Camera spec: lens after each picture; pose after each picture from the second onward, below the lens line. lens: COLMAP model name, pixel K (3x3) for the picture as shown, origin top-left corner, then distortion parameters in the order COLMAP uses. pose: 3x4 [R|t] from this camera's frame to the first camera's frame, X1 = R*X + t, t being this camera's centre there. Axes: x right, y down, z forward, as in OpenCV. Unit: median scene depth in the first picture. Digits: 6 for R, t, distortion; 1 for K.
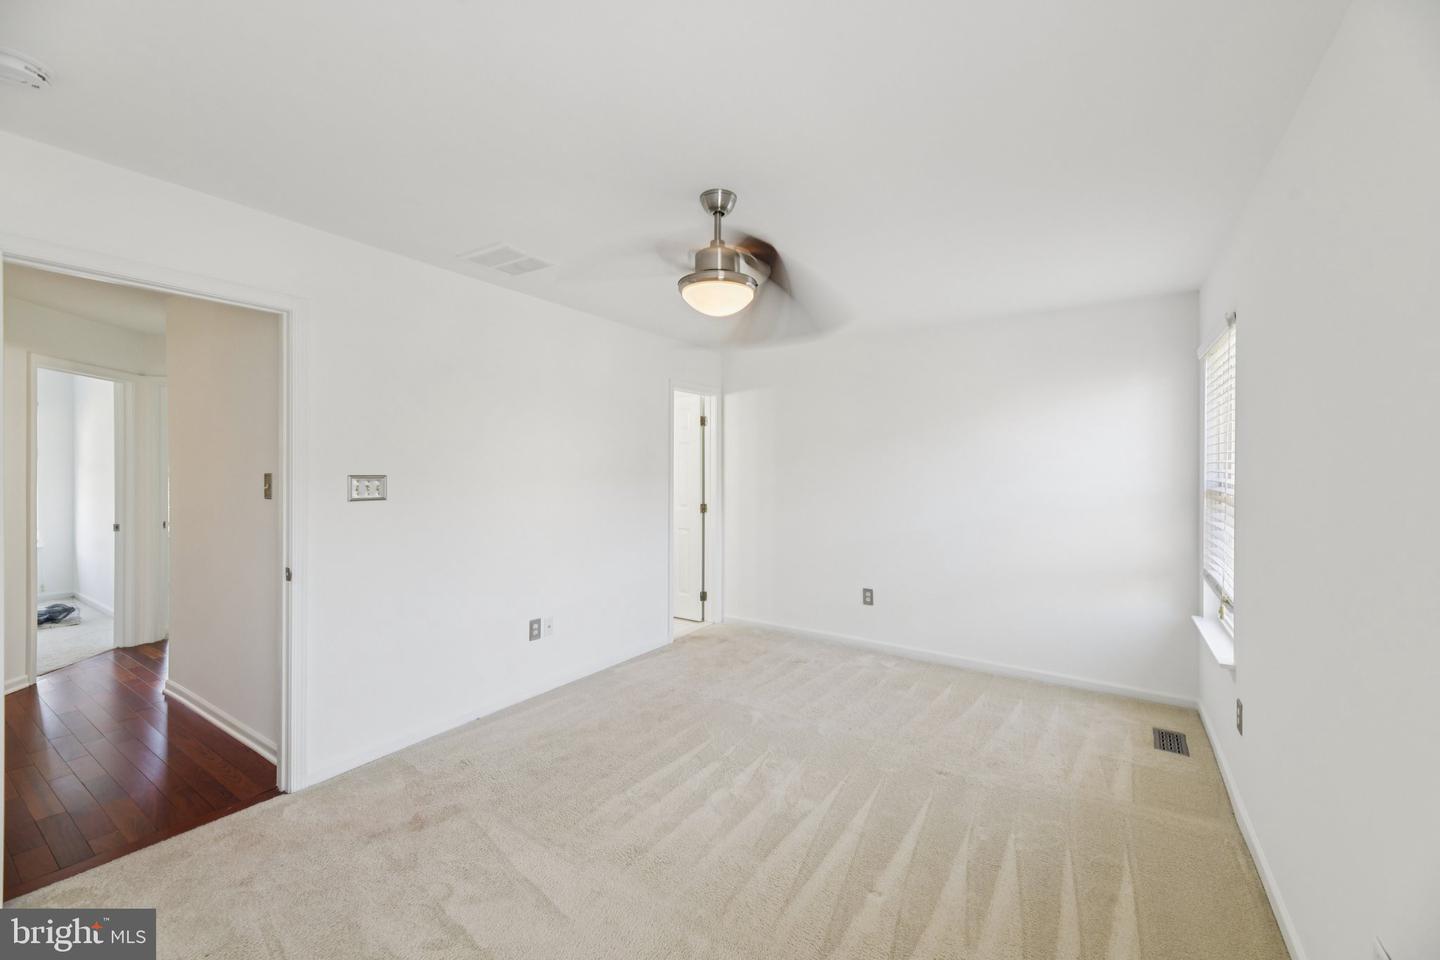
lens RADIAL K [[572.8, 0, 730.8], [0, 572.8, 477.1], [0, 0, 1]] dist [0.000563, -0.000286]
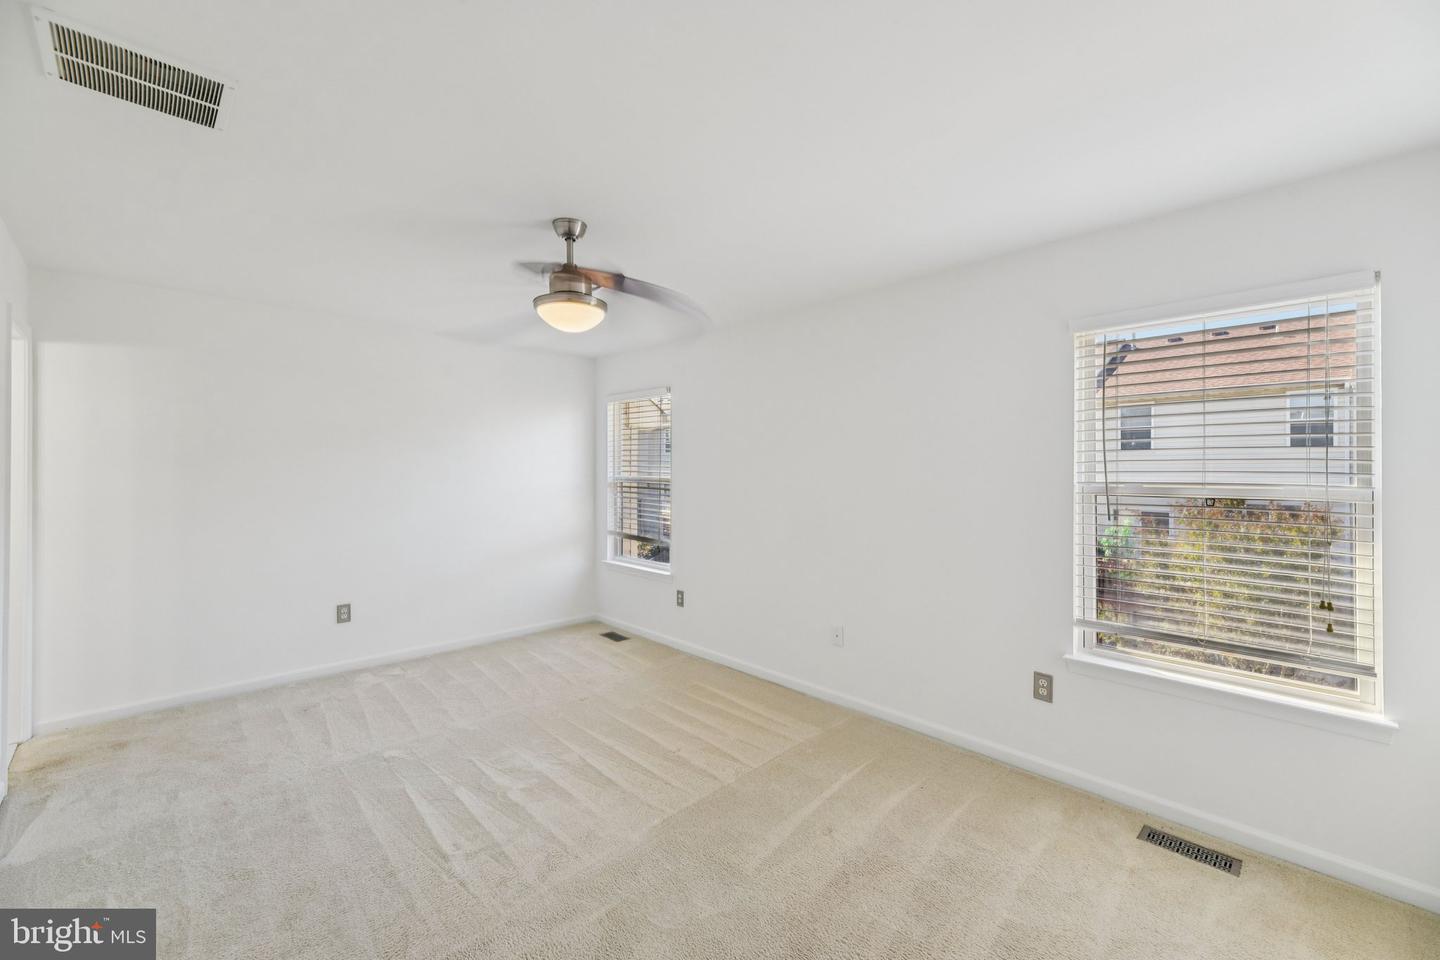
lens RADIAL K [[572.8, 0, 730.8], [0, 572.8, 477.1], [0, 0, 1]] dist [0.000563, -0.000286]
pose [[0.202228, -0.016915, 0.979192, -0.734240], [0.009272, 0.999839, 0.015357, -0.014727], [-0.979295, 0.005973, 0.202352, 0.335060]]
